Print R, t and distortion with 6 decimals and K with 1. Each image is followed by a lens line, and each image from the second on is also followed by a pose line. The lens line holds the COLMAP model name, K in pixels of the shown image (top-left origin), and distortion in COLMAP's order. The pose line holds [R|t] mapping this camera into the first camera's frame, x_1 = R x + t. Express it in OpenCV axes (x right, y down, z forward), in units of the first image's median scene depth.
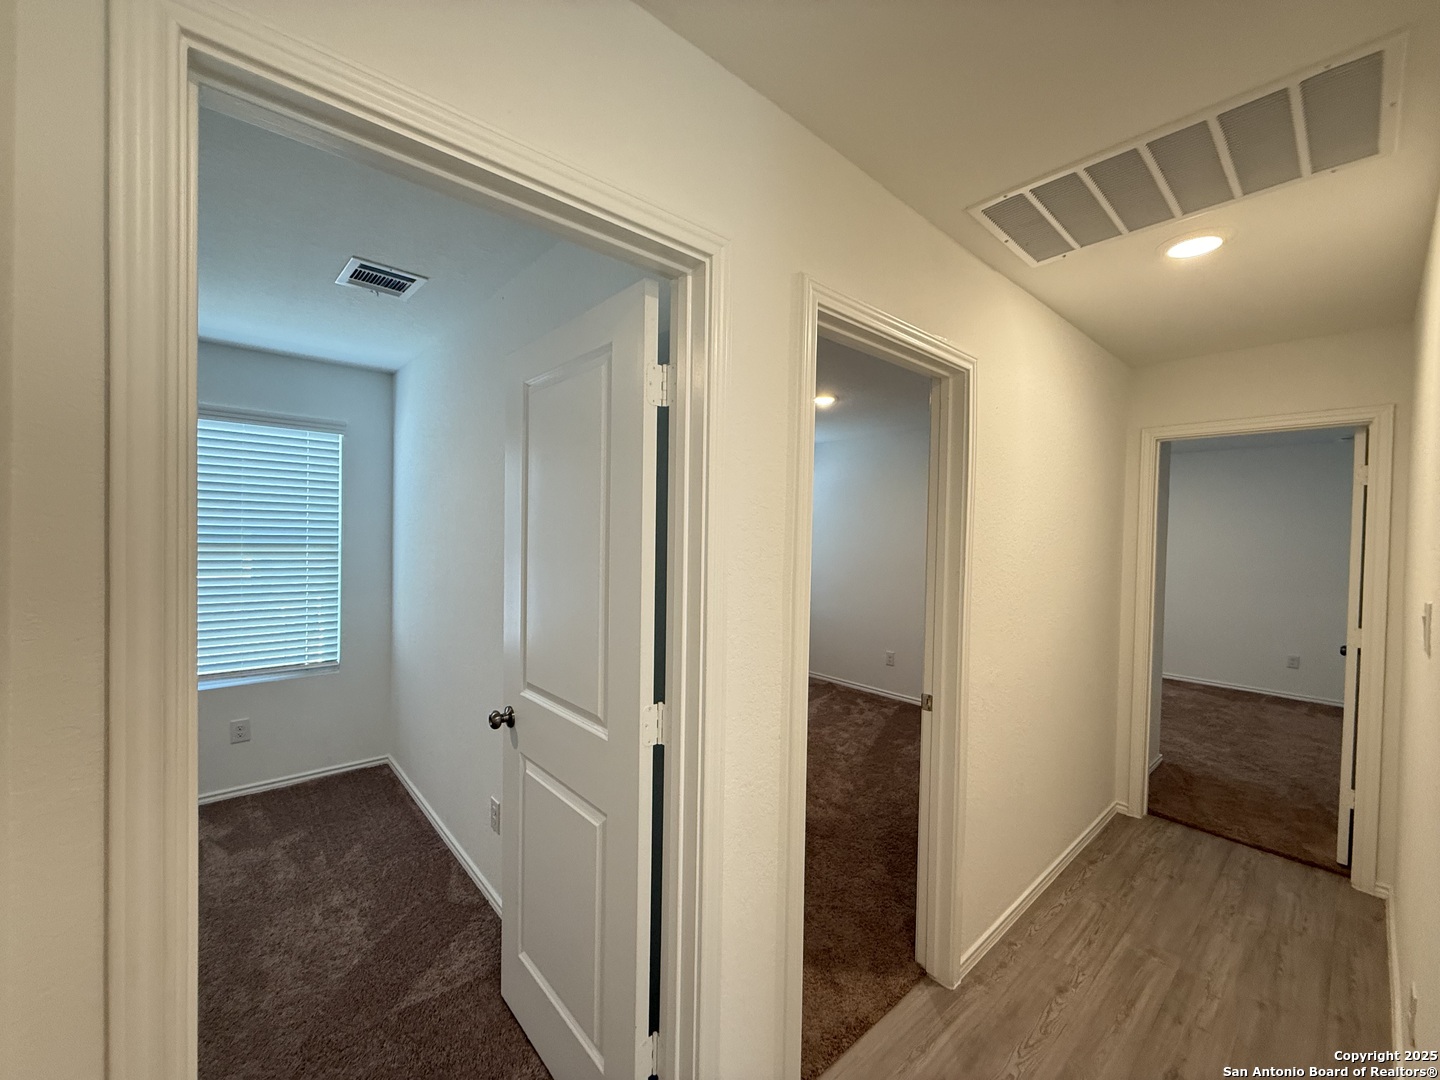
lens RADIAL K [[572.0, 0, 722.8], [0, 572.0, 546.9], [0, 0, 1]] dist [-0.002215, 0.000866]
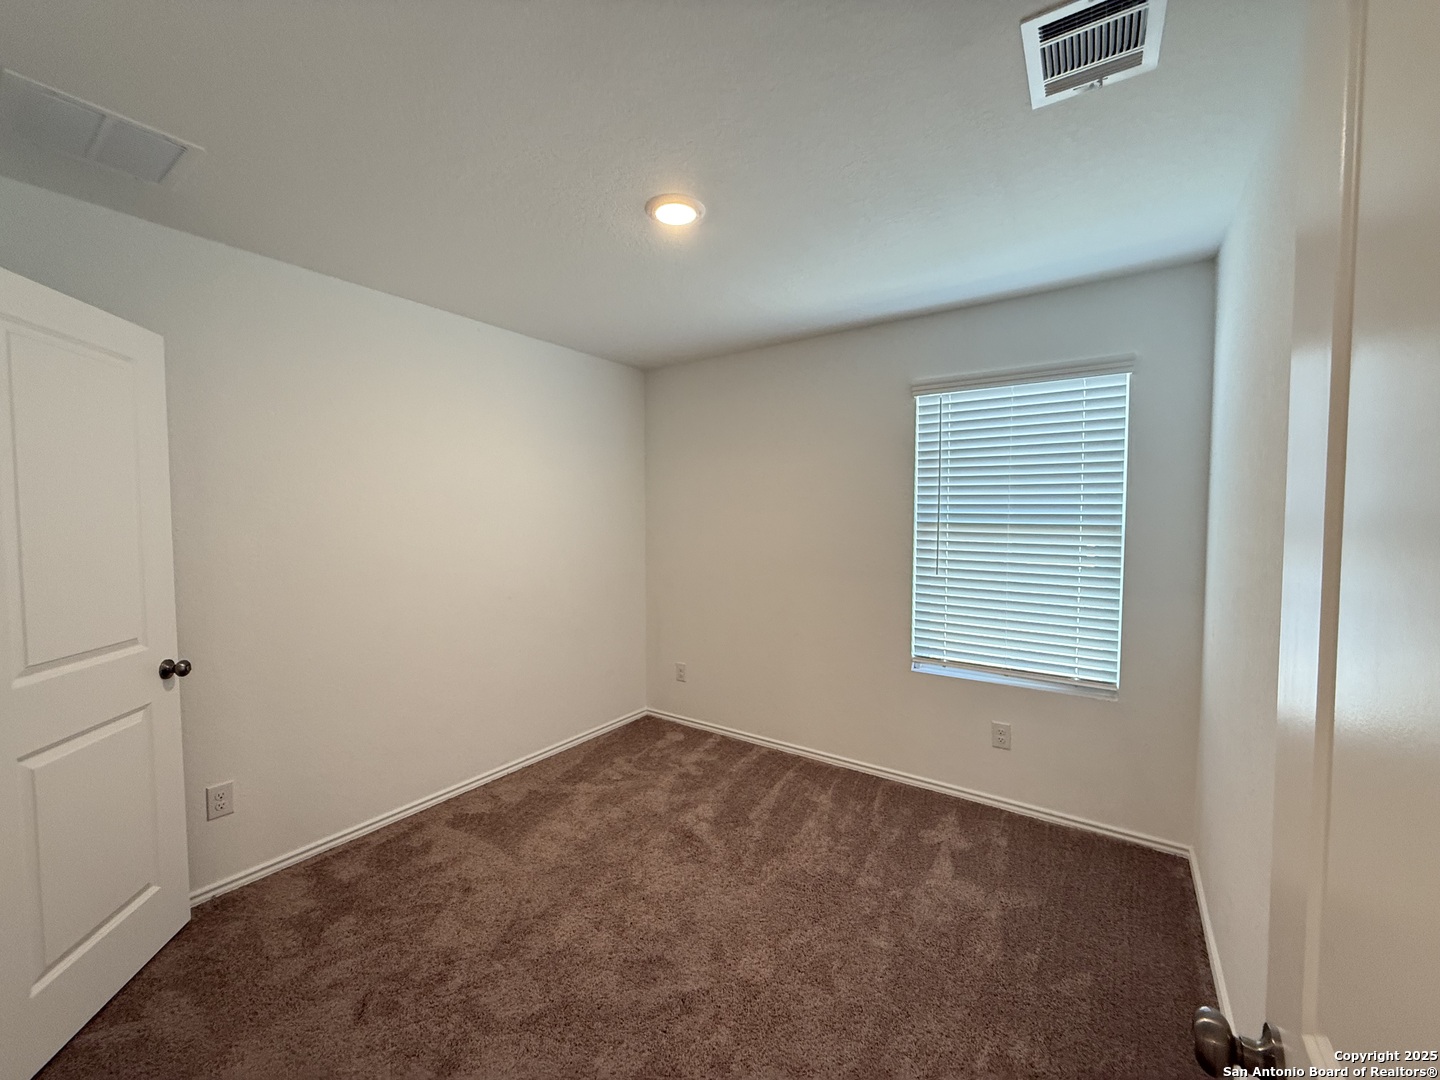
lens RADIAL K [[572.0, 0, 715.5], [0, 572.0, 539.8], [0, 0, 1]] dist [-0.002215, 0.000866]
pose [[0.224411, 0.025619, -0.974158, -0.083622], [-0.022500, 0.999524, 0.021103, 0.009160], [0.974235, 0.017183, 0.224880, 0.347812]]
